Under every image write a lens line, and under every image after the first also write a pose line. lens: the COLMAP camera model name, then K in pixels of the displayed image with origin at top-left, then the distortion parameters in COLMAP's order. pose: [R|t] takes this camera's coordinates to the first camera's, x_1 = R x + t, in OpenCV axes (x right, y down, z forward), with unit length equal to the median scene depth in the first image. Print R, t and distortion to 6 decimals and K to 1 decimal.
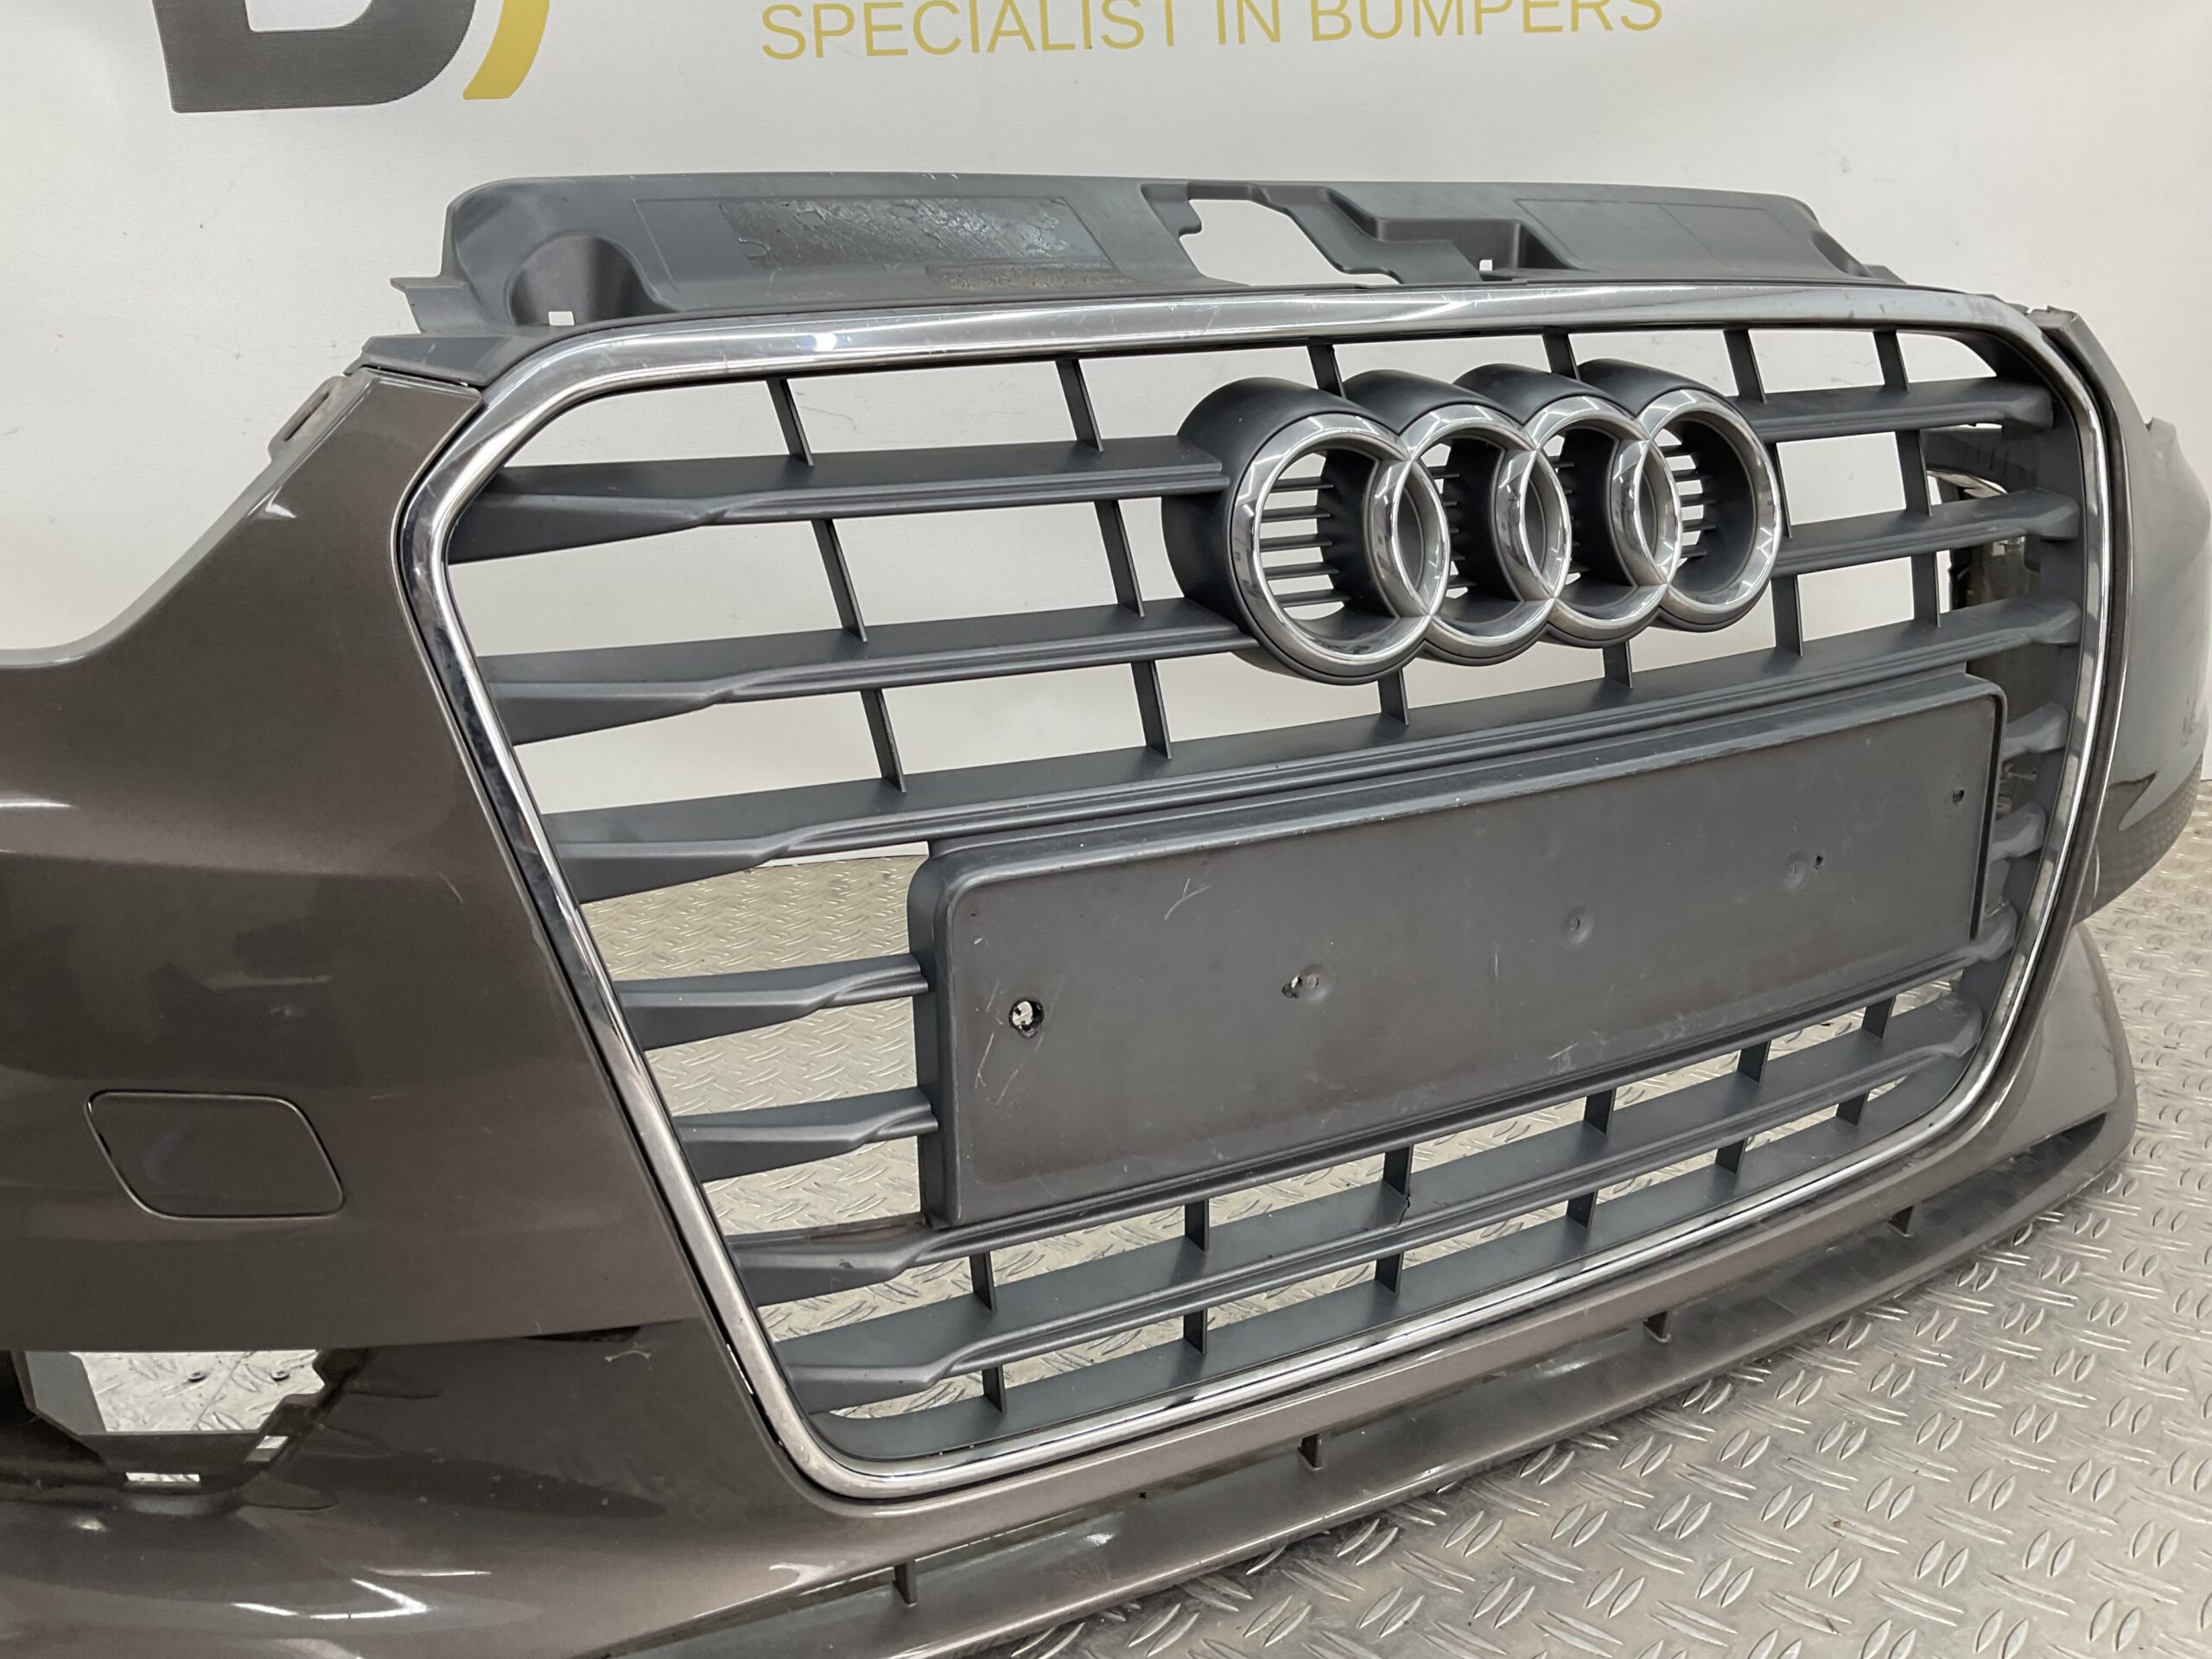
lens RADIAL K [[1831.8, 0, 1098.7], [0, 1831.8, 878.0], [0, 0, 1]] dist [0.116344, -0.246940]
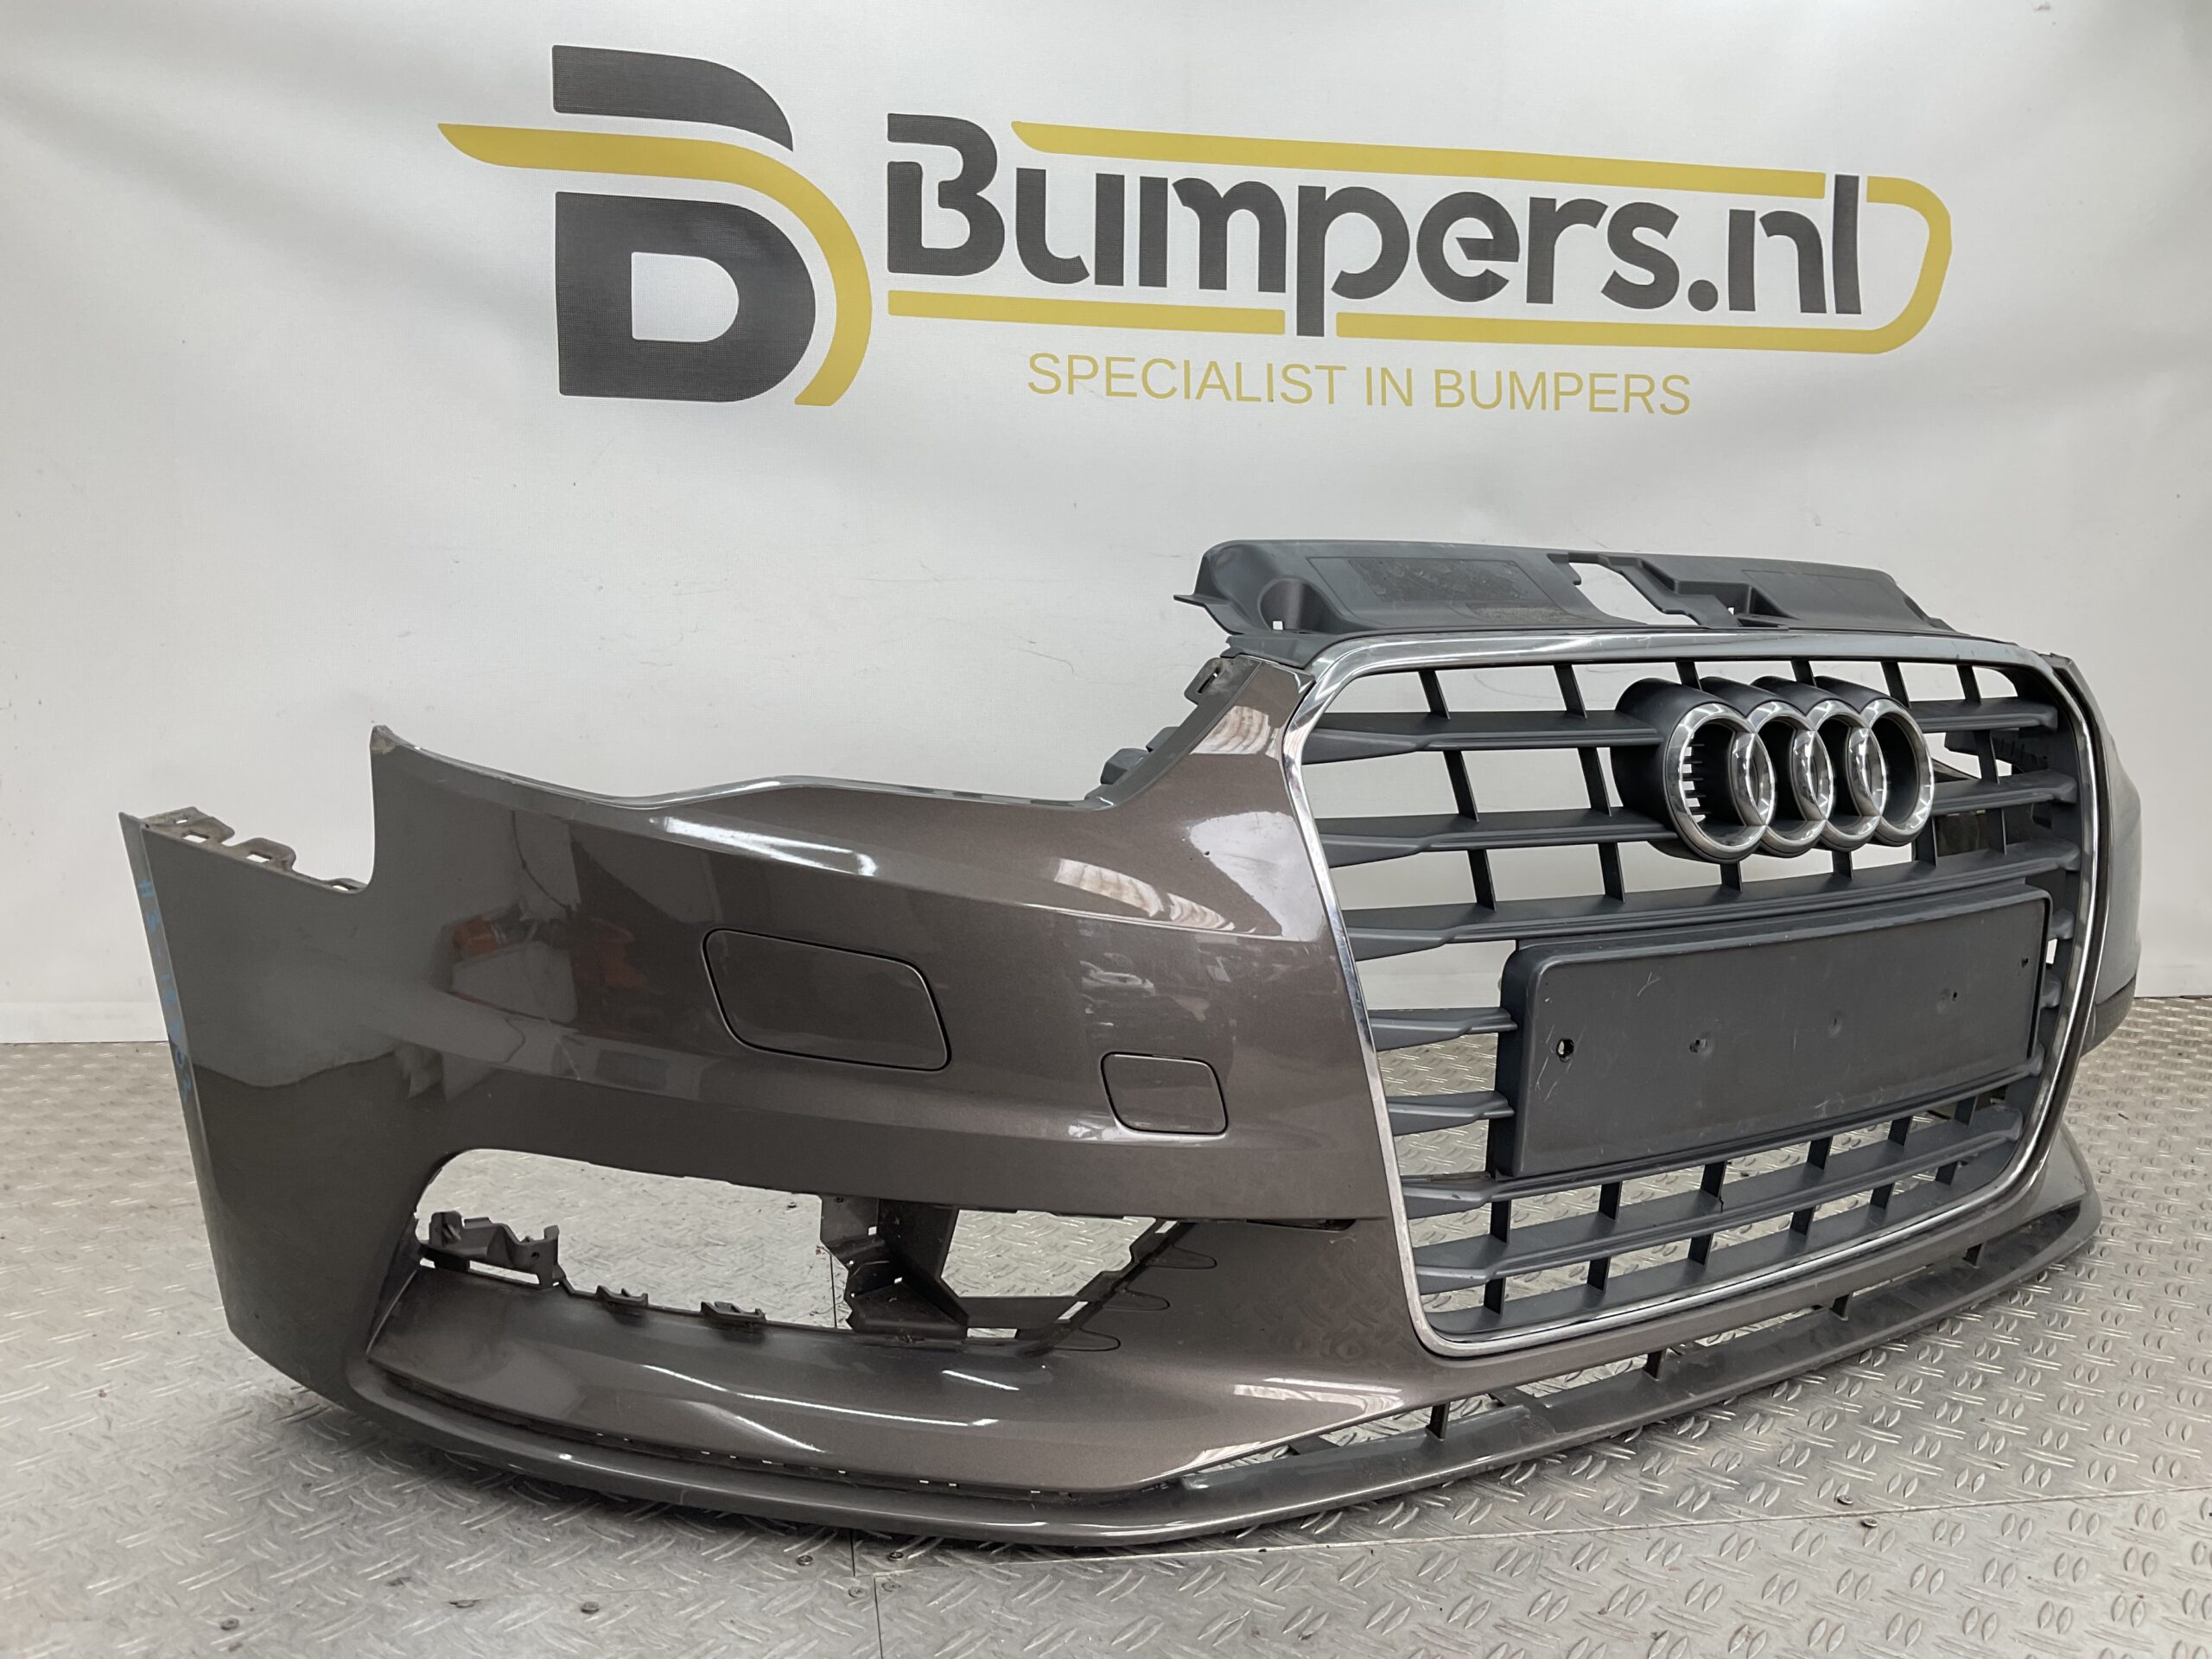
lens RADIAL K [[1831.8, 0, 1098.7], [0, 1831.8, 878.0], [0, 0, 1]] dist [0.116344, -0.246940]
pose [[0.993885, 0.047455, 0.099702, -0.514033], [-0.034919, 0.991678, -0.123913, 0.116521], [-0.104753, 0.119674, 0.987271, -0.508924]]
